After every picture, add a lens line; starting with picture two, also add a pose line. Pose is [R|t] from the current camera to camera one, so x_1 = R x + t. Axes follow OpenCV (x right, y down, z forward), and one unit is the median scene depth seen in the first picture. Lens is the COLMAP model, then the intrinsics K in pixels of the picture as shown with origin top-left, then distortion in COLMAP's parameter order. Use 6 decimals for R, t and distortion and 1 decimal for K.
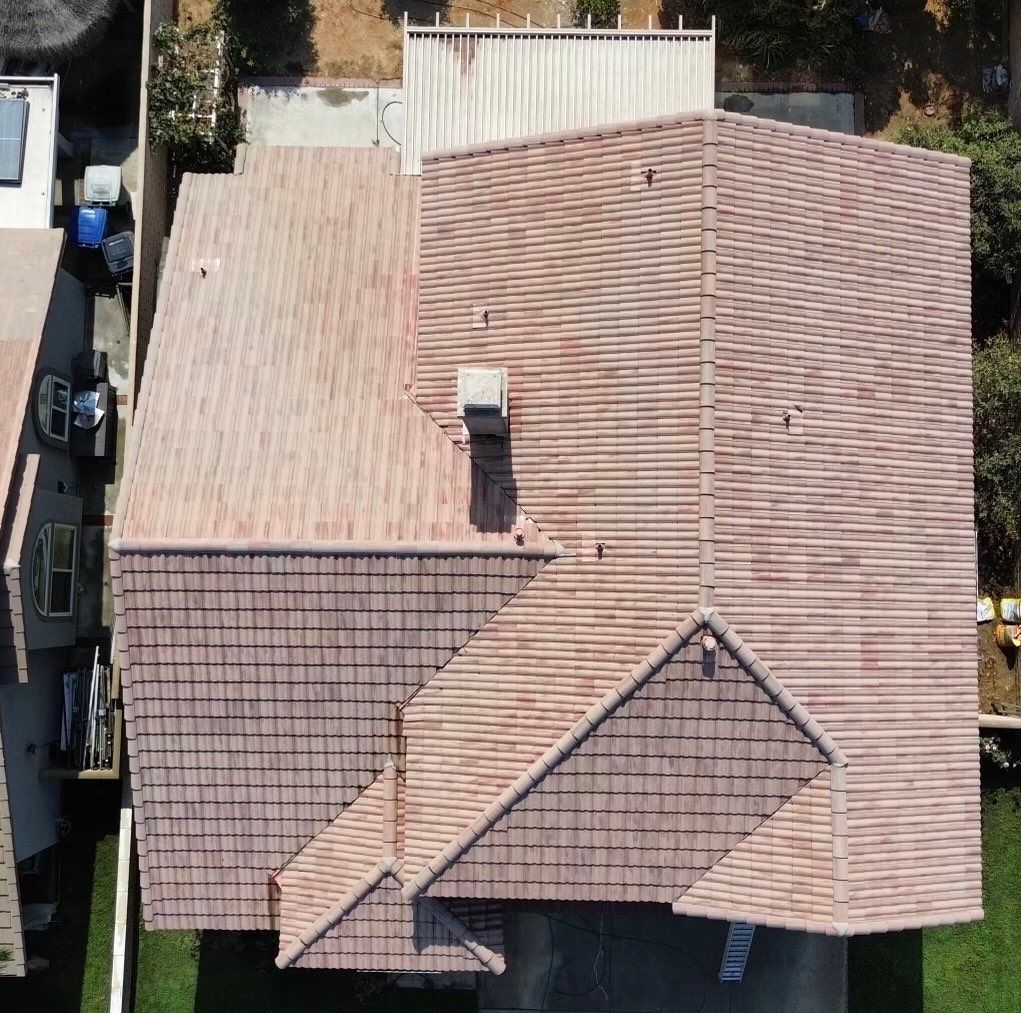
lens RADIAL K [[1403.3, 0, 523.2], [0, 1403.3, 473.7], [0, 0, 1]] dist [0.035730, 0.000000]
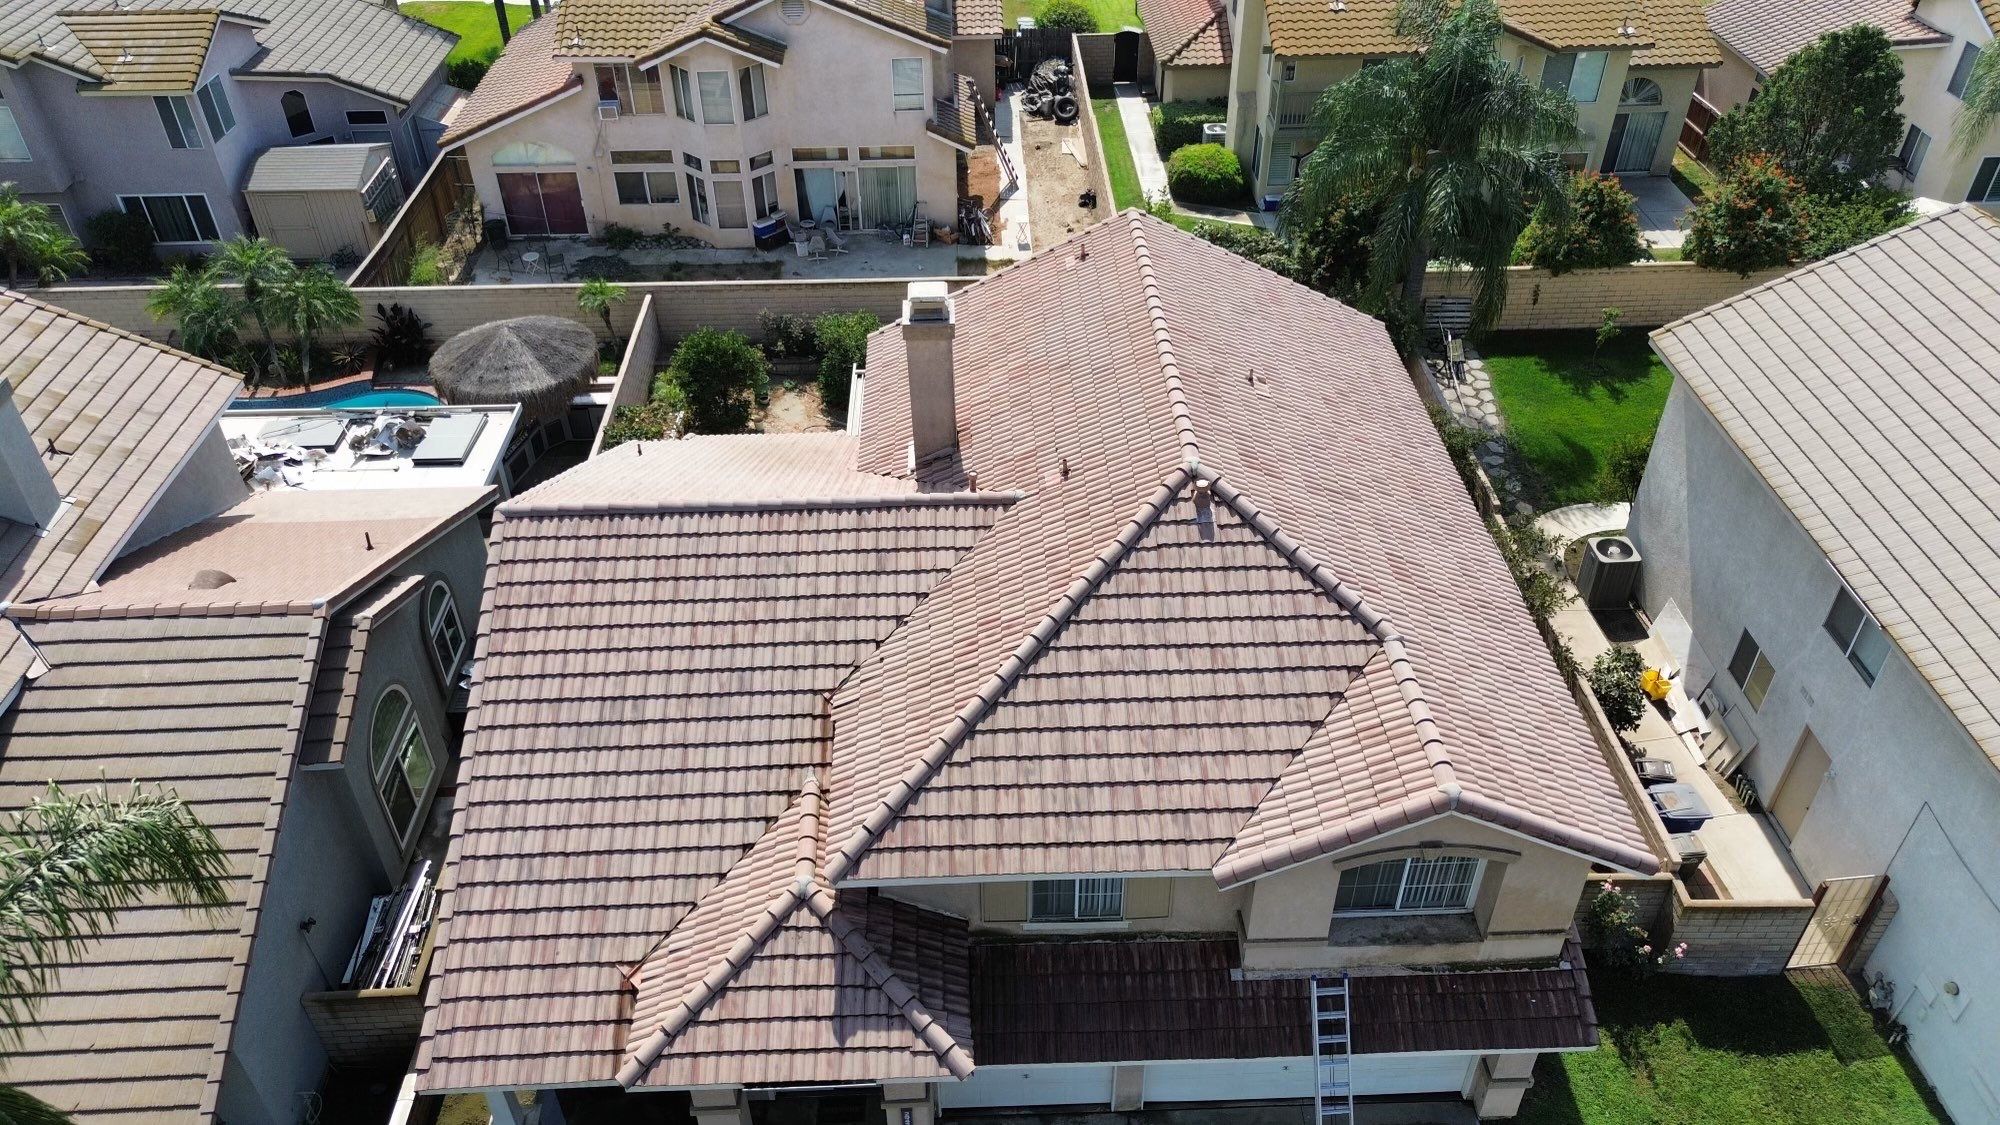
lens RADIAL K [[1414.2, 0, 1016.8], [0, 1414.2, 565.8], [0, 0, 1]] dist [0.052123, -0.016802]
pose [[0.998299, -0.031324, 0.049165, -0.020065], [0.057006, 0.700957, -0.710921, 0.696124], [-0.012193, 0.712515, 0.701551, 0.405014]]
